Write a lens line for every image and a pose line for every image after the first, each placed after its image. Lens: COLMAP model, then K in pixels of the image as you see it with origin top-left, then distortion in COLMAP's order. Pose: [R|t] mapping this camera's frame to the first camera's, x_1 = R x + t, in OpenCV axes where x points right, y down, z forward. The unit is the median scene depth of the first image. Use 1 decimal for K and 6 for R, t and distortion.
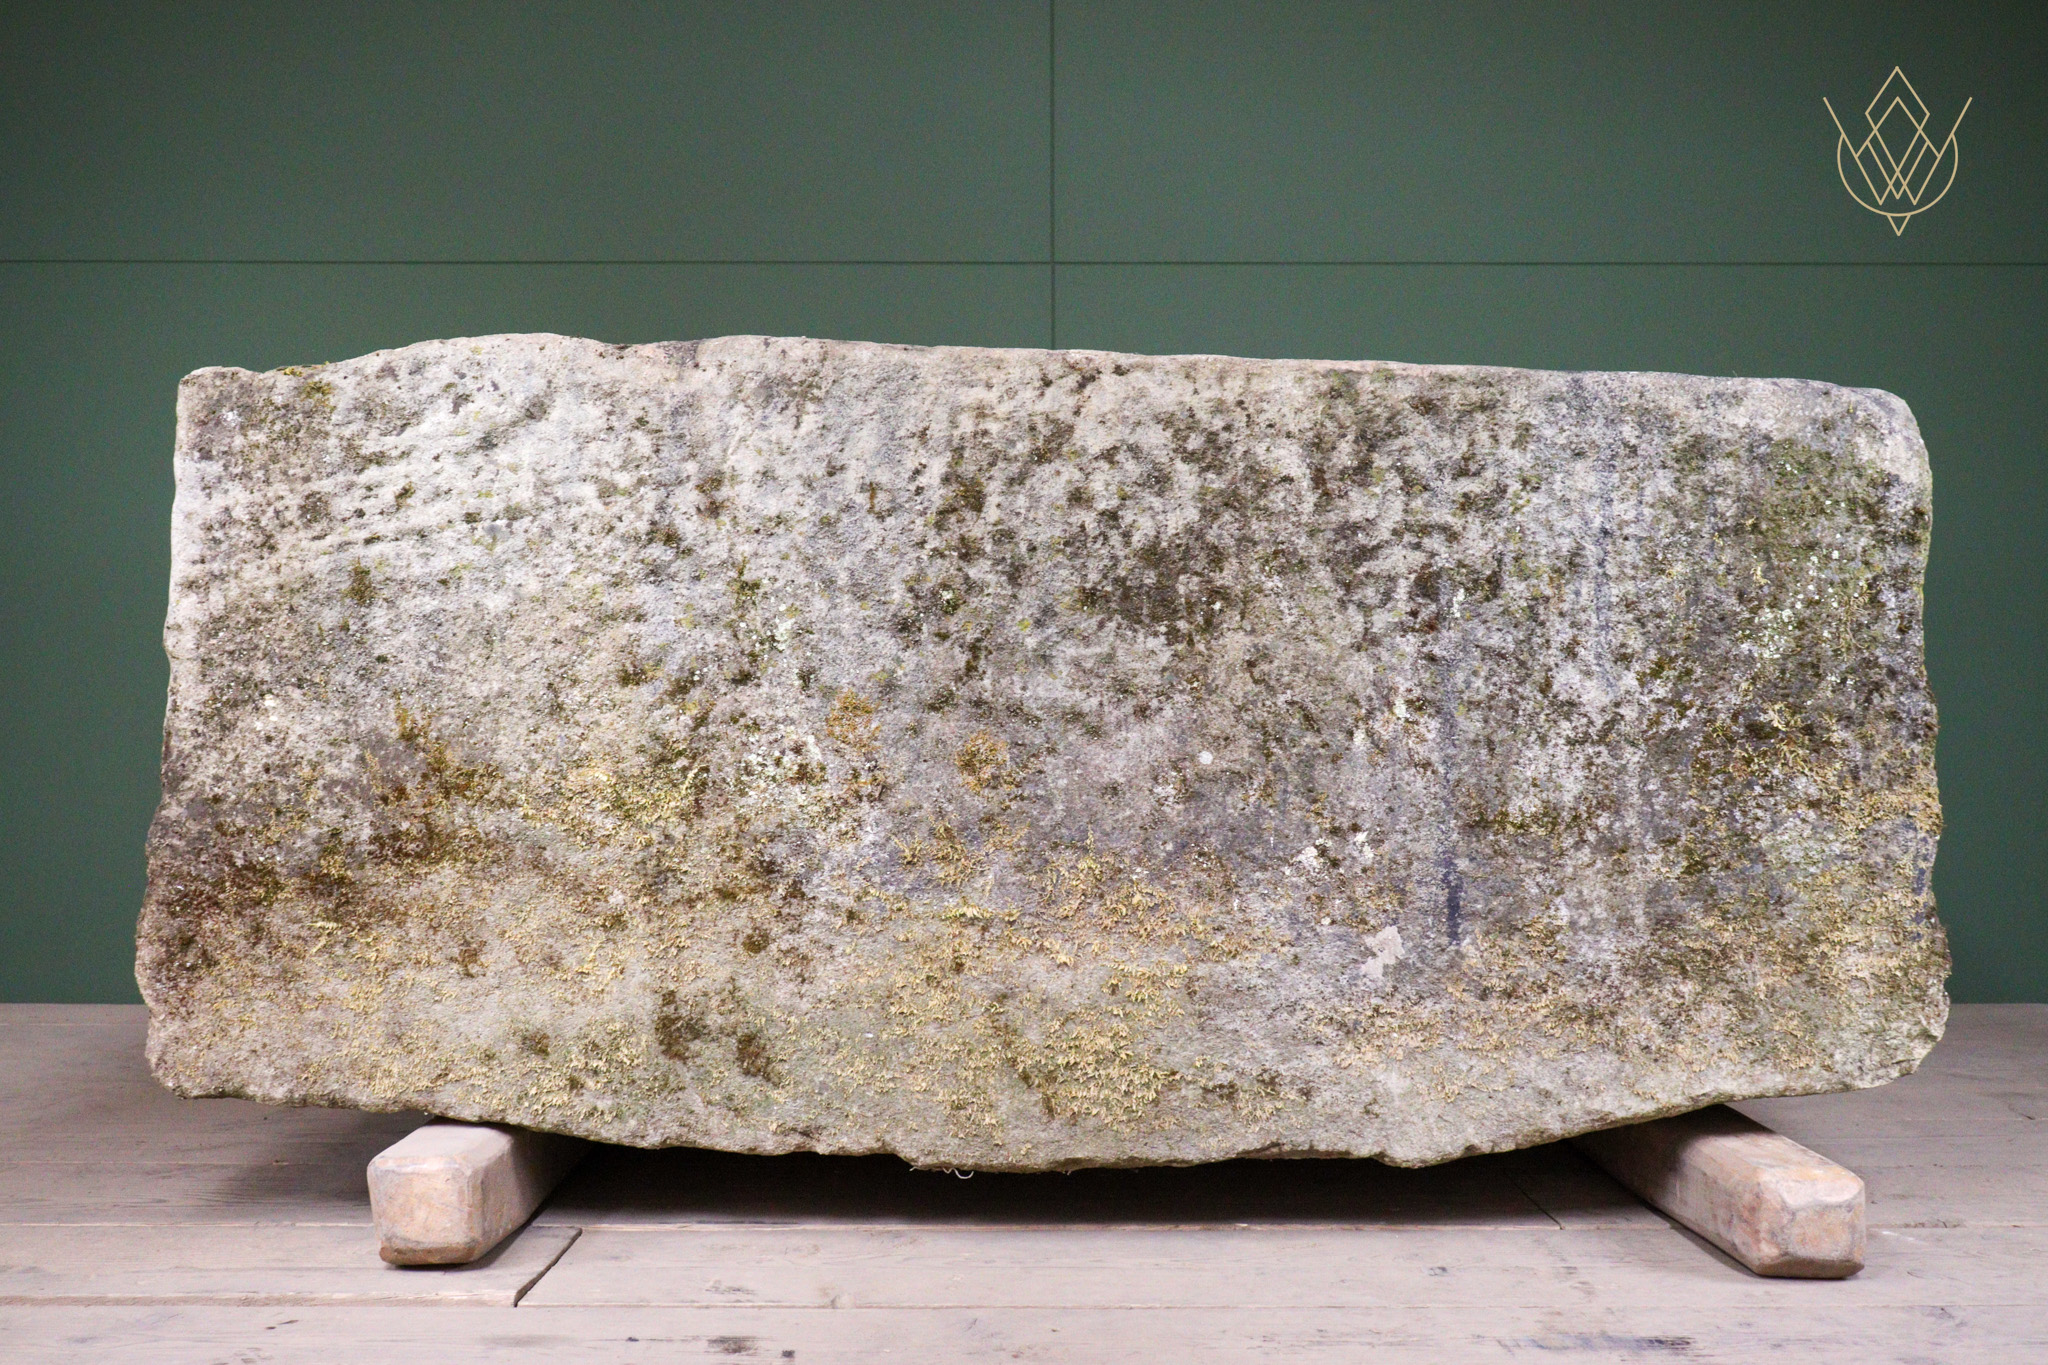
lens RADIAL K [[1882.0, 0, 1024.0], [0, 1882.0, 684.5], [0, 0, 1]] dist [-0.008047, 0.000000]
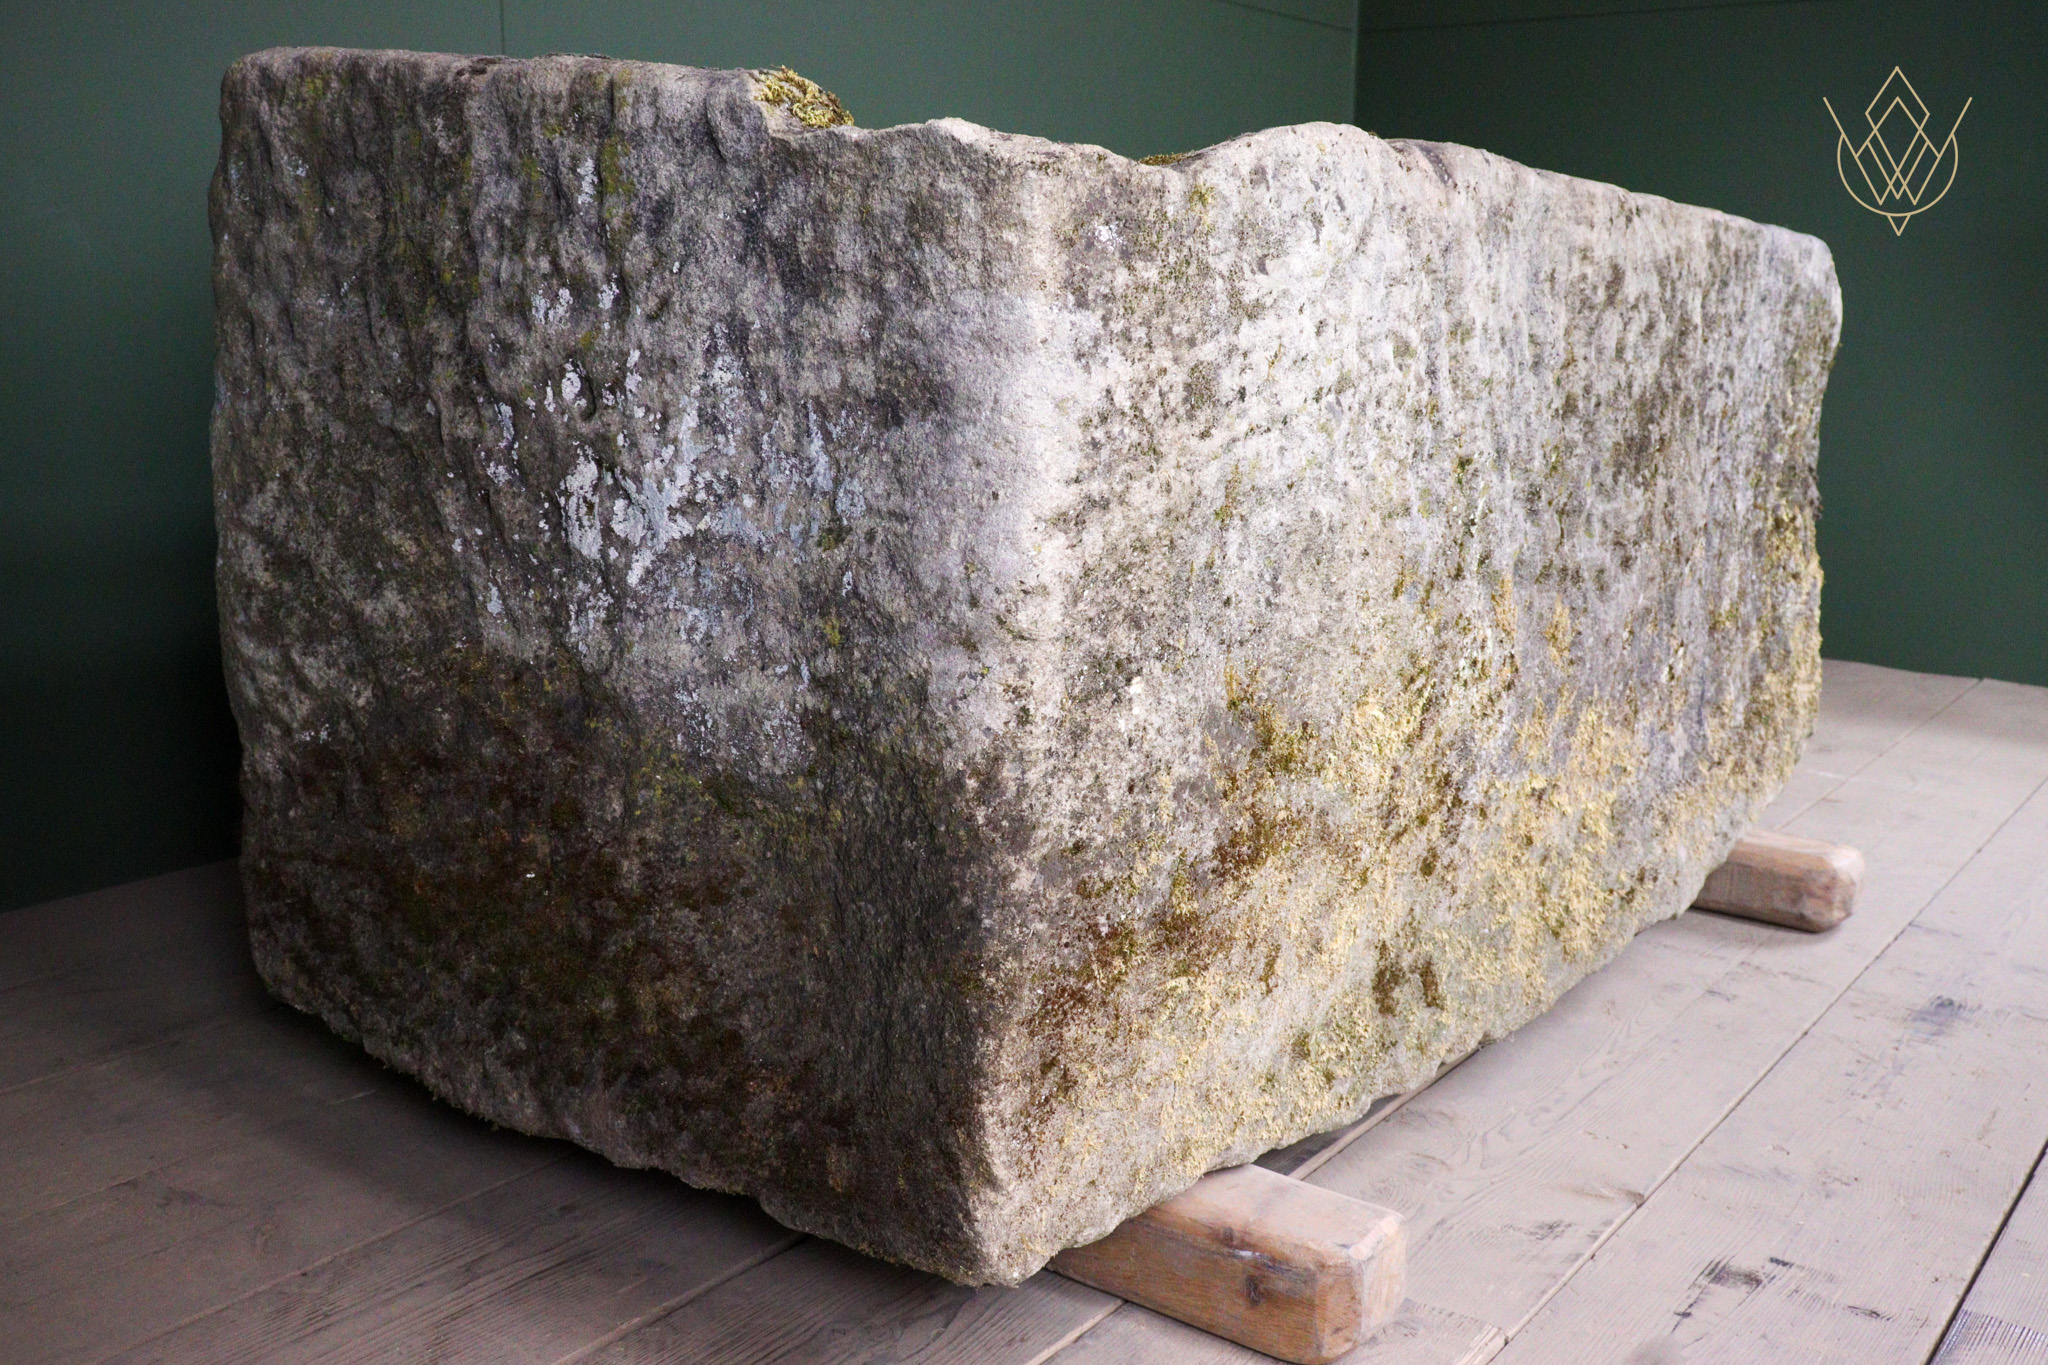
lens RADIAL K [[1882.0, 0, 1032.0], [0, 1882.0, 692.9], [0, 0, 1]] dist [-0.008047, 0.000000]
pose [[0.609709, -0.159876, 0.776334, -0.931305], [-0.042490, 0.971446, 0.233426, -0.140093], [-0.791486, -0.175308, 0.585506, 0.644086]]
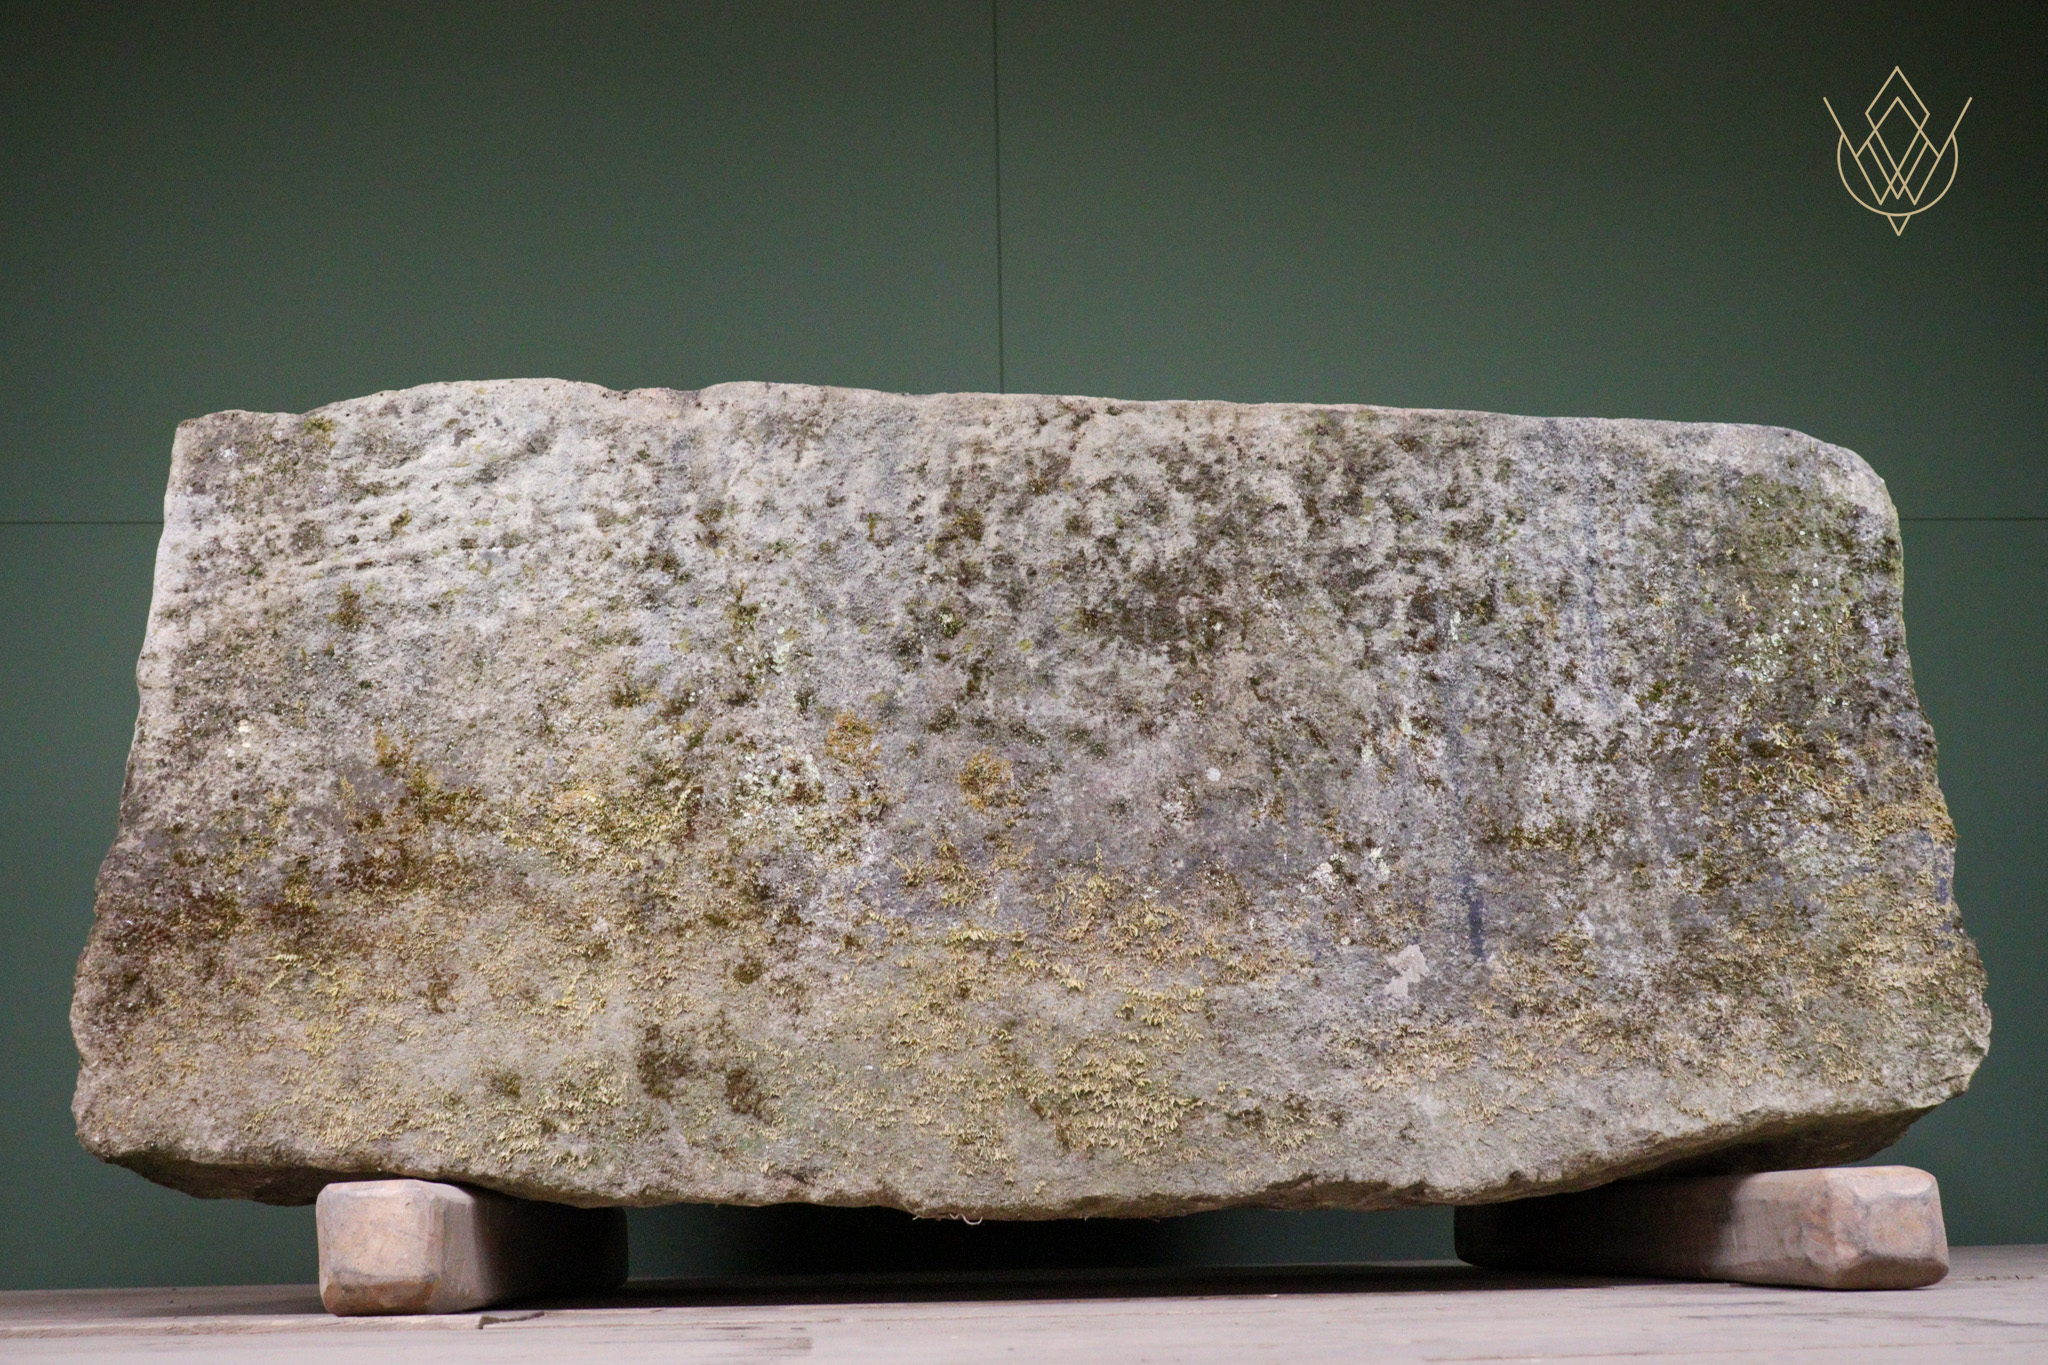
lens RADIAL K [[1882.0, 0, 1024.5], [0, 1882.0, 687.6], [0, 0, 1]] dist [-0.008047, 0.000000]
pose [[0.998762, -0.007549, 0.049160, -0.049377], [0.019745, 0.967368, -0.252606, 0.239969], [-0.045649, 0.253264, 0.966320, 0.046870]]
